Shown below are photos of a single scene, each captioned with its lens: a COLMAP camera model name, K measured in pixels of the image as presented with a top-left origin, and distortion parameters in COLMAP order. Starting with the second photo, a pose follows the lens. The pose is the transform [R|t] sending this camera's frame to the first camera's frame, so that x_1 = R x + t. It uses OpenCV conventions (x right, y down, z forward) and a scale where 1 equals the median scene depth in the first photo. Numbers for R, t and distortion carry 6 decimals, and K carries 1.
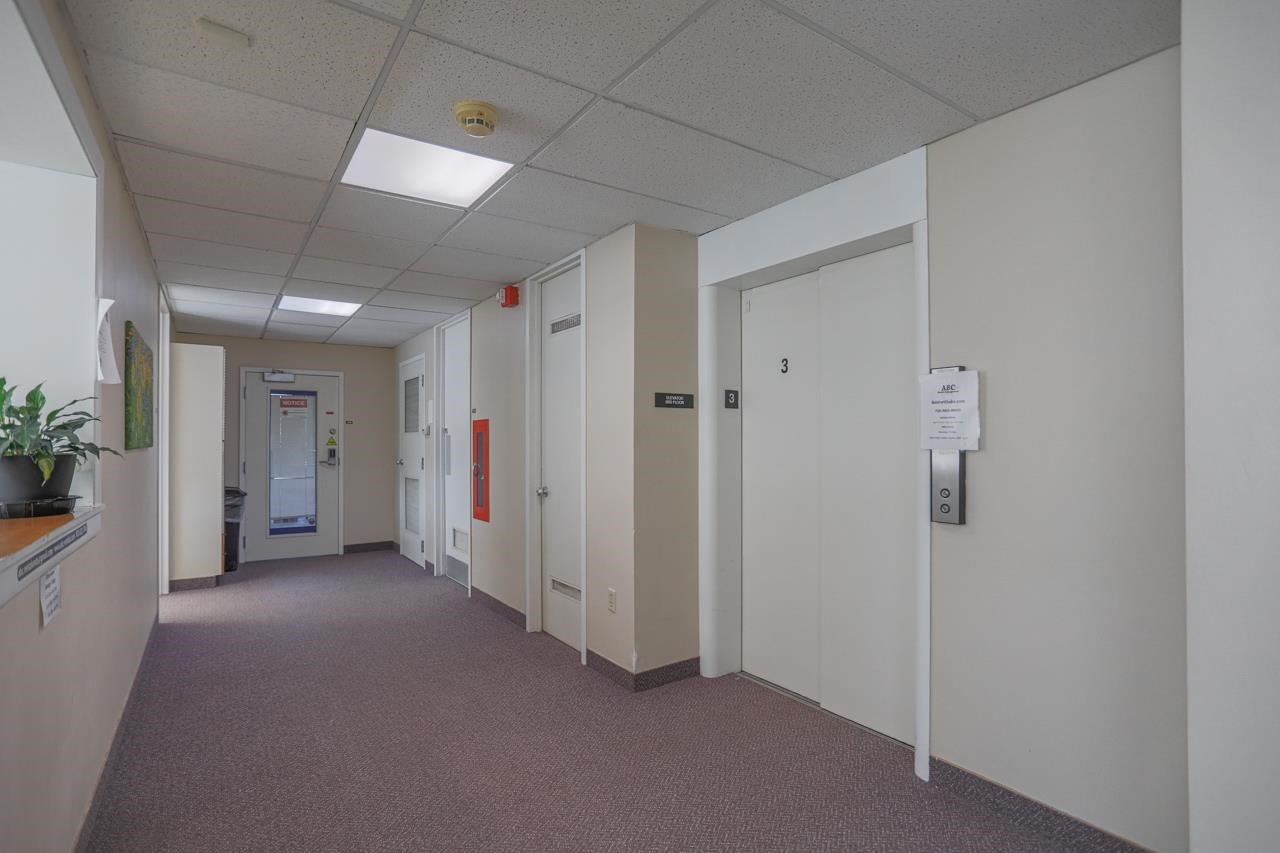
lens RADIAL K [[620.1, 0, 640.0], [0, 620.1, 426.5], [0, 0, 1]] dist [-0.035063, 0.000007]
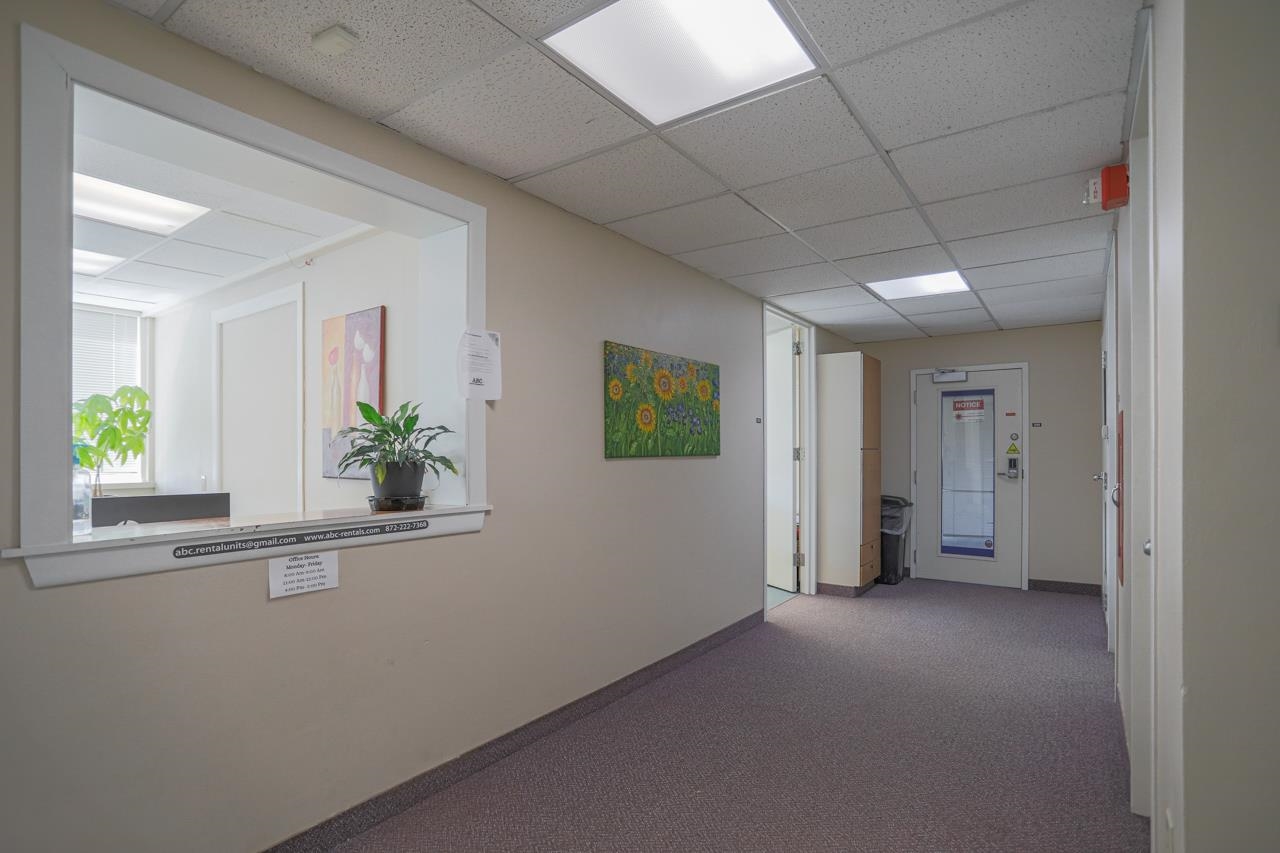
lens RADIAL K [[627.5, 0, 640.0], [0, 627.5, 448.4], [0, 0, 1]] dist [-0.034250, 0.000207]
pose [[0.346349, -0.003402, -0.938100, 0.101227], [0.025502, 0.999658, 0.005790, 0.006515], [0.937759, -0.025928, 0.346317, 0.265061]]
